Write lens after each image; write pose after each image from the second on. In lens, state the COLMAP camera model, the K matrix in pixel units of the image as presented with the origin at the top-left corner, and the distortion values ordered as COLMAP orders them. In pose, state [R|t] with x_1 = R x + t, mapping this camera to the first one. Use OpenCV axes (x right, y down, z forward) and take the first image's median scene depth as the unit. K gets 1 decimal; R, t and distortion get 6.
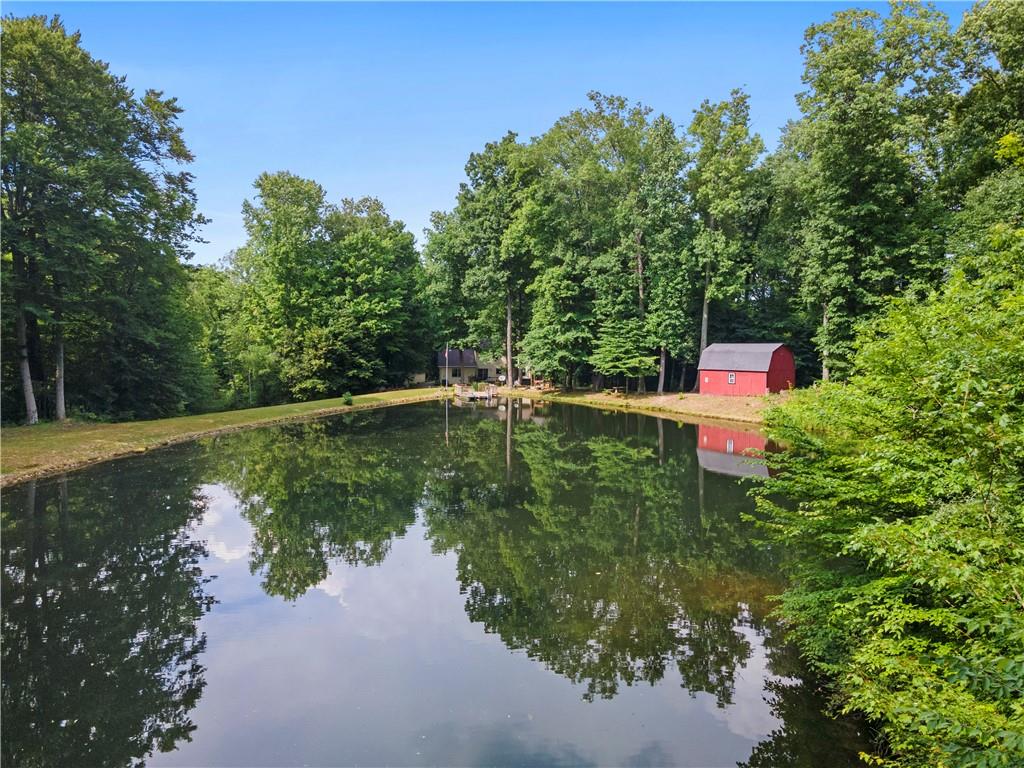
lens RADIAL K [[756.0, 0, 512.0], [0, 756.0, 384.0], [0, 0, 1]] dist [0.063928, 0.004363]
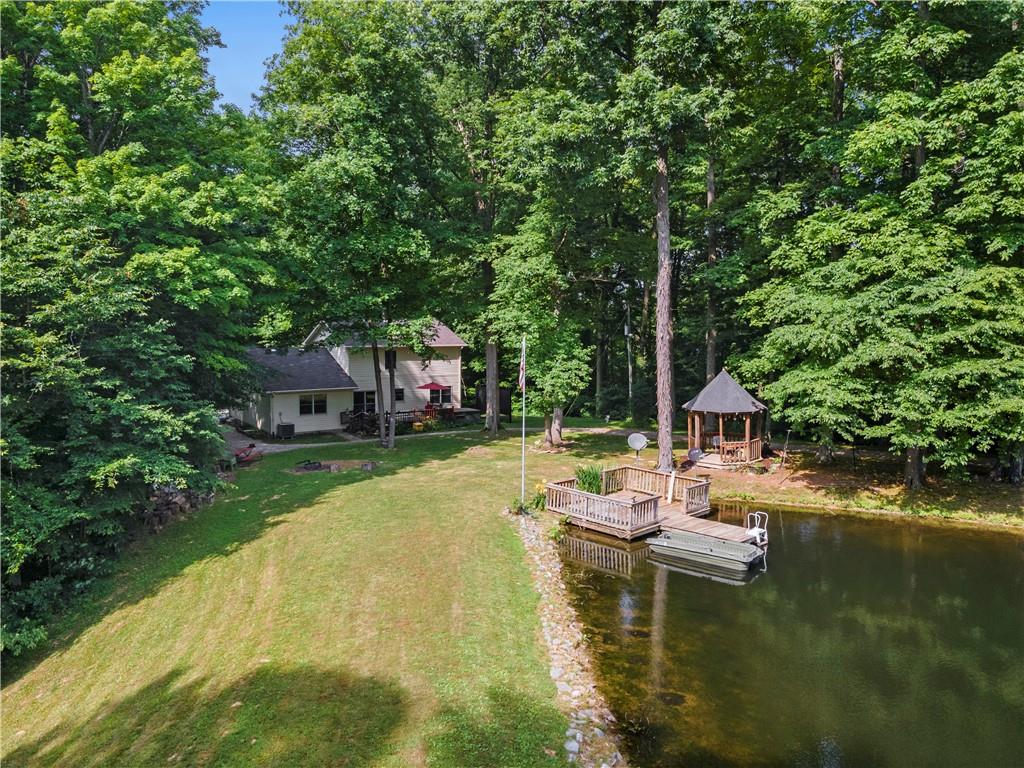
lens RADIAL K [[756.0, 0, 512.0], [0, 756.0, 384.0], [0, 0, 1]] dist [0.063928, 0.004363]
pose [[0.893388, -0.038984, 0.447592, -0.200846], [0.030594, 0.999195, 0.025962, -0.041567], [-0.448243, -0.009501, 0.893861, 0.718842]]
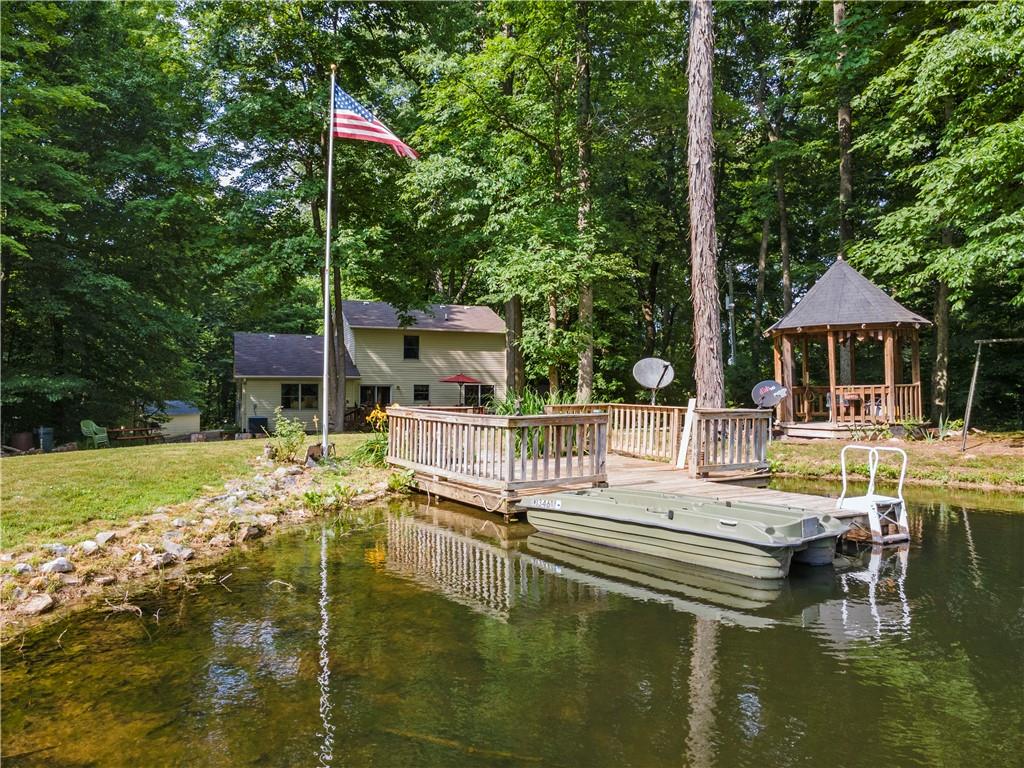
lens RADIAL K [[756.0, 0, 512.0], [0, 756.0, 384.0], [0, 0, 1]] dist [0.063928, 0.004363]
pose [[0.966071, 0.002818, 0.258263, -0.085248], [0.016130, 0.997330, -0.071218, 0.005676], [-0.257774, 0.072967, 0.963446, 0.828121]]
